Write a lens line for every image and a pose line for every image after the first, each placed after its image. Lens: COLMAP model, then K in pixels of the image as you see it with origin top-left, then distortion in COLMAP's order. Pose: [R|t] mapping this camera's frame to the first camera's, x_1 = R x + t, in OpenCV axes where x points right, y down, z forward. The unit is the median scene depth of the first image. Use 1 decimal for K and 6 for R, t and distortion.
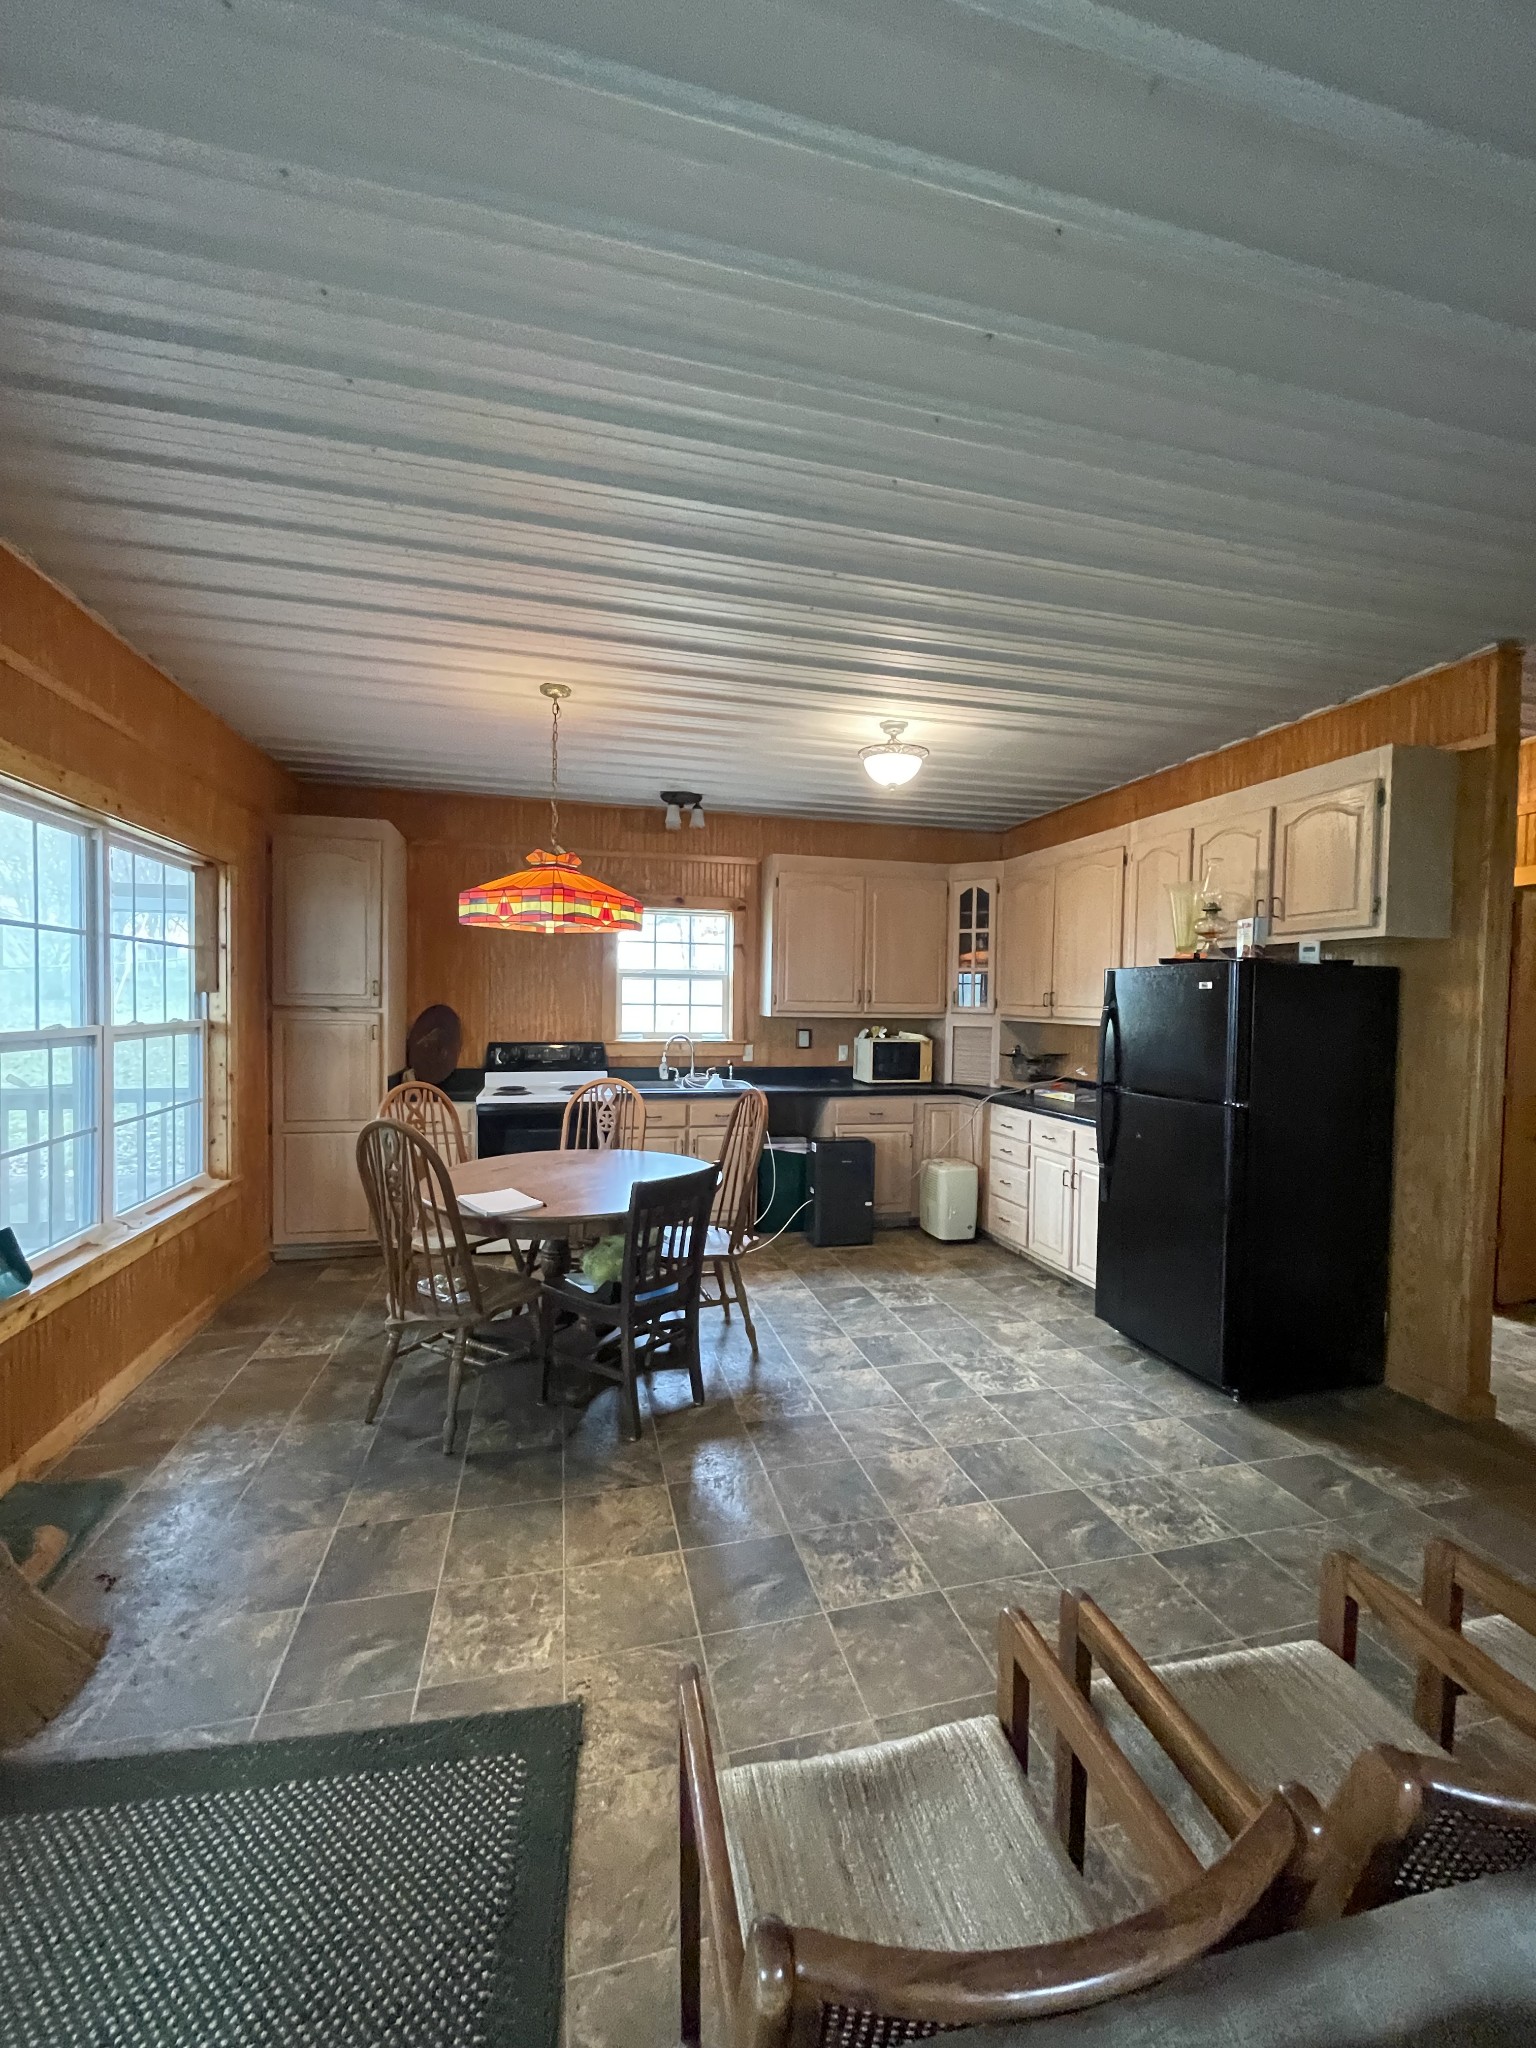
lens RADIAL K [[829.1, 0, 765.9], [0, 829.1, 1023.5], [0, 0, 1]] dist [-0.000361, 0.000010]
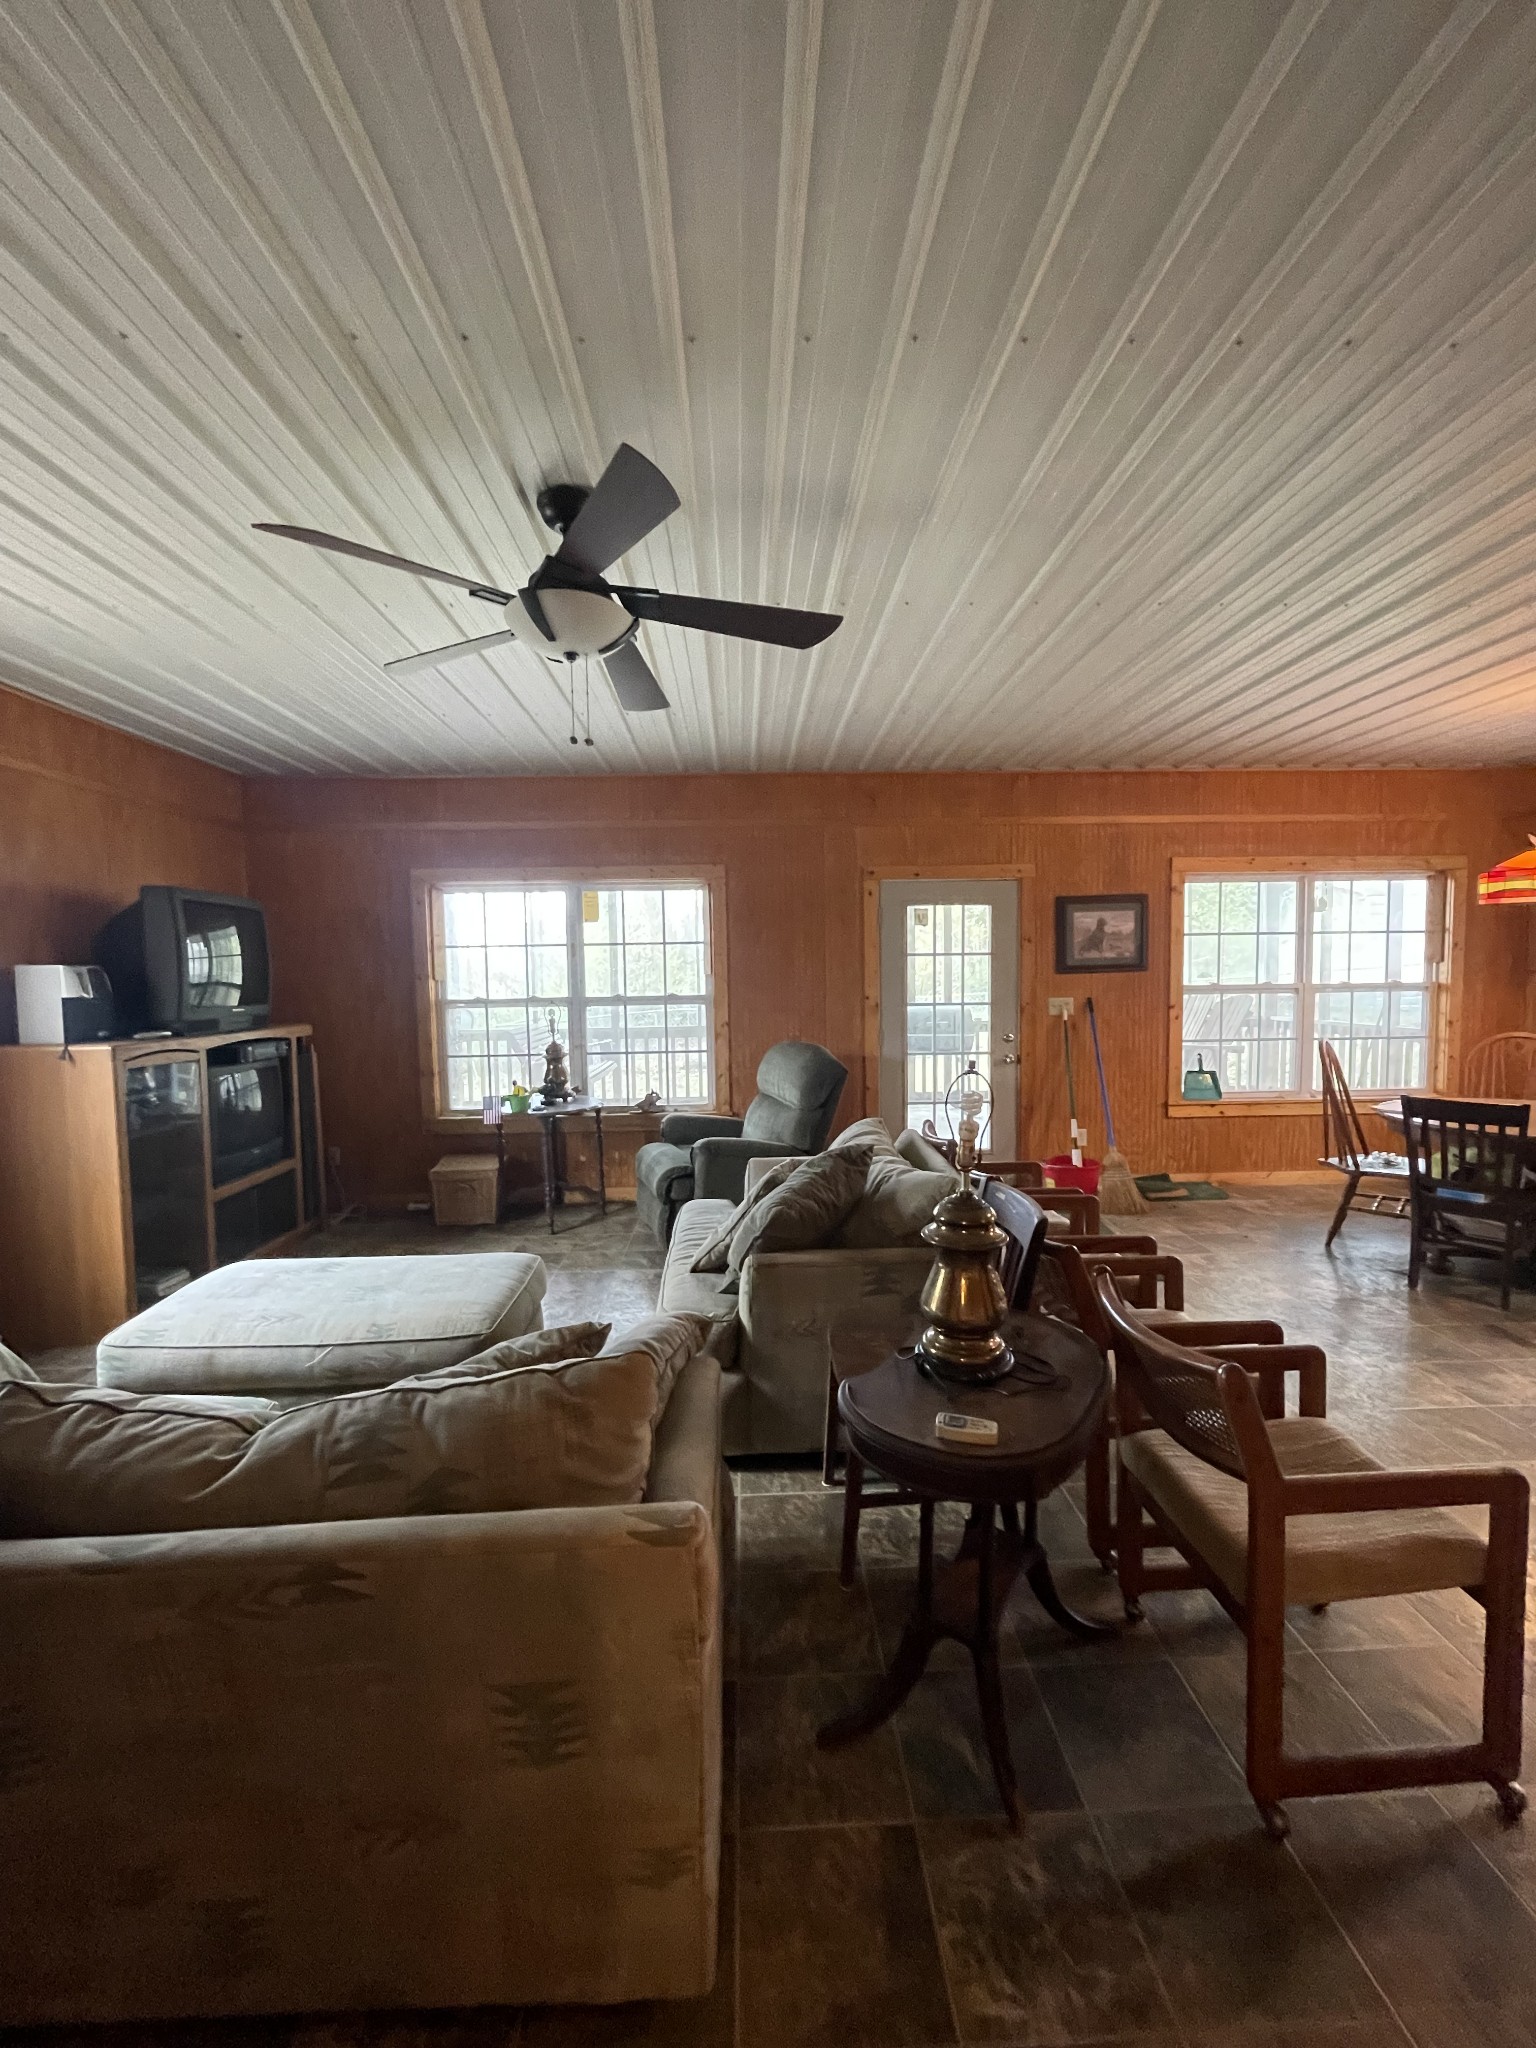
lens RADIAL K [[829.1, 0, 773.4], [0, 829.1, 1021.1], [0, 0, 1]] dist [-0.000361, 0.000010]
pose [[-0.204002, 0.039434, -0.978176, 1.328924], [-0.014104, 0.998966, 0.043214, 0.024341], [0.978869, 0.022612, -0.203235, 0.244229]]
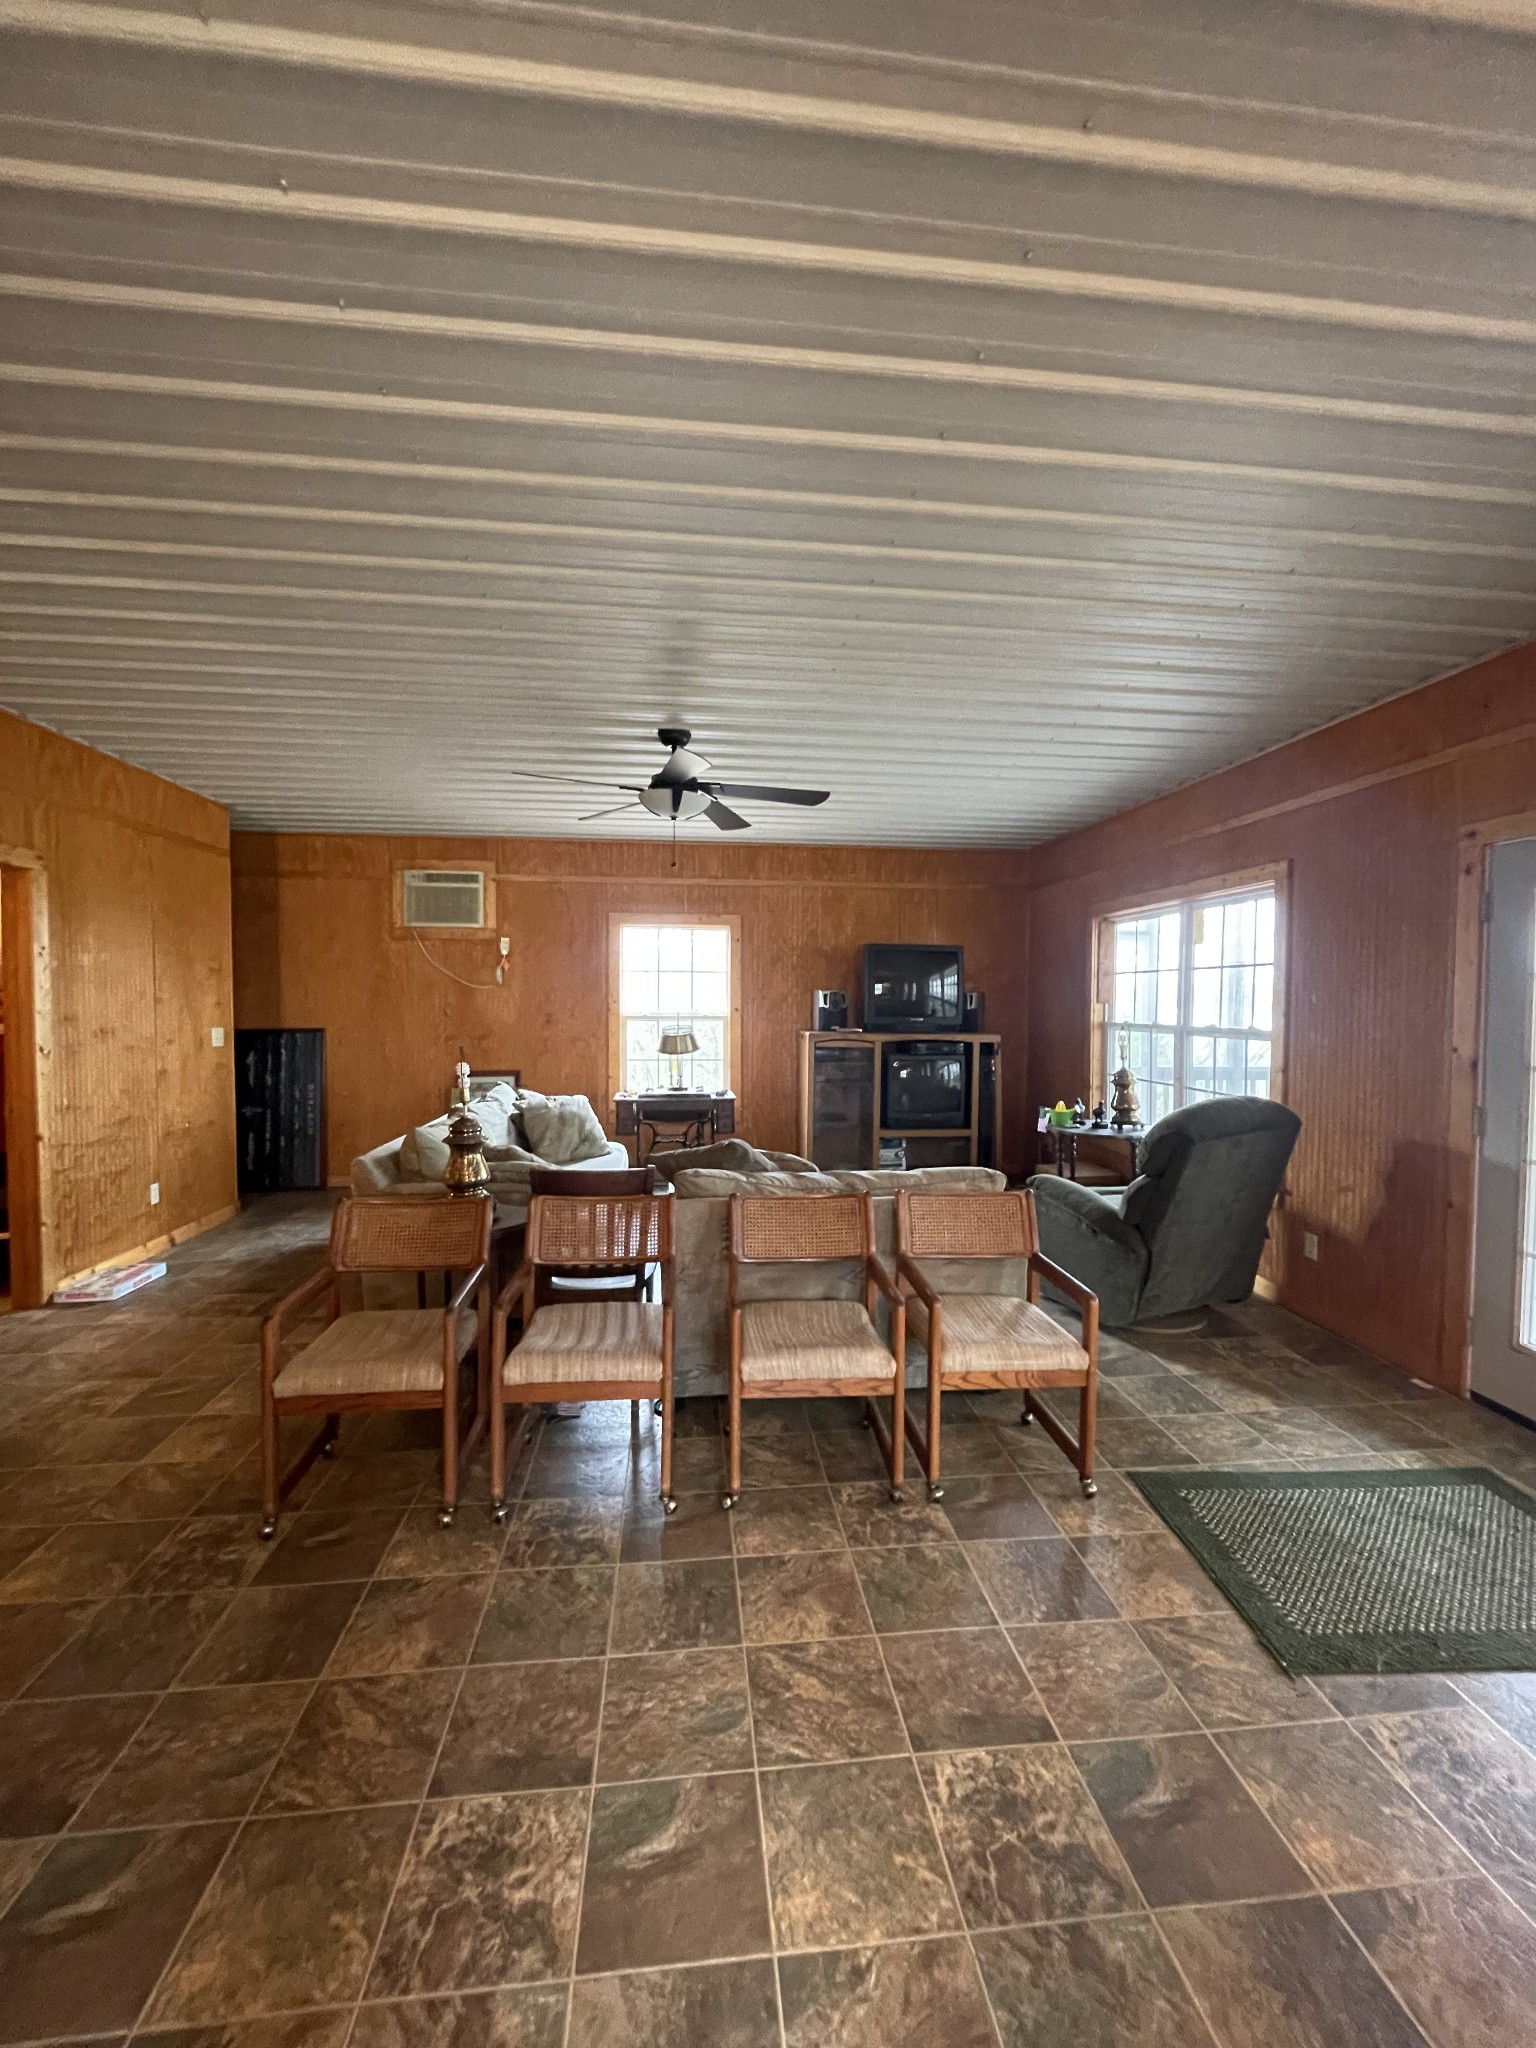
lens RADIAL K [[829.1, 0, 762.5], [0, 829.1, 1027.6], [0, 0, 1]] dist [-0.000361, 0.000010]
pose [[-0.988985, -0.029315, 0.145083, 0.188258], [-0.020212, 0.997756, 0.063826, -0.031704], [-0.146629, 0.060190, -0.987359, 1.278985]]
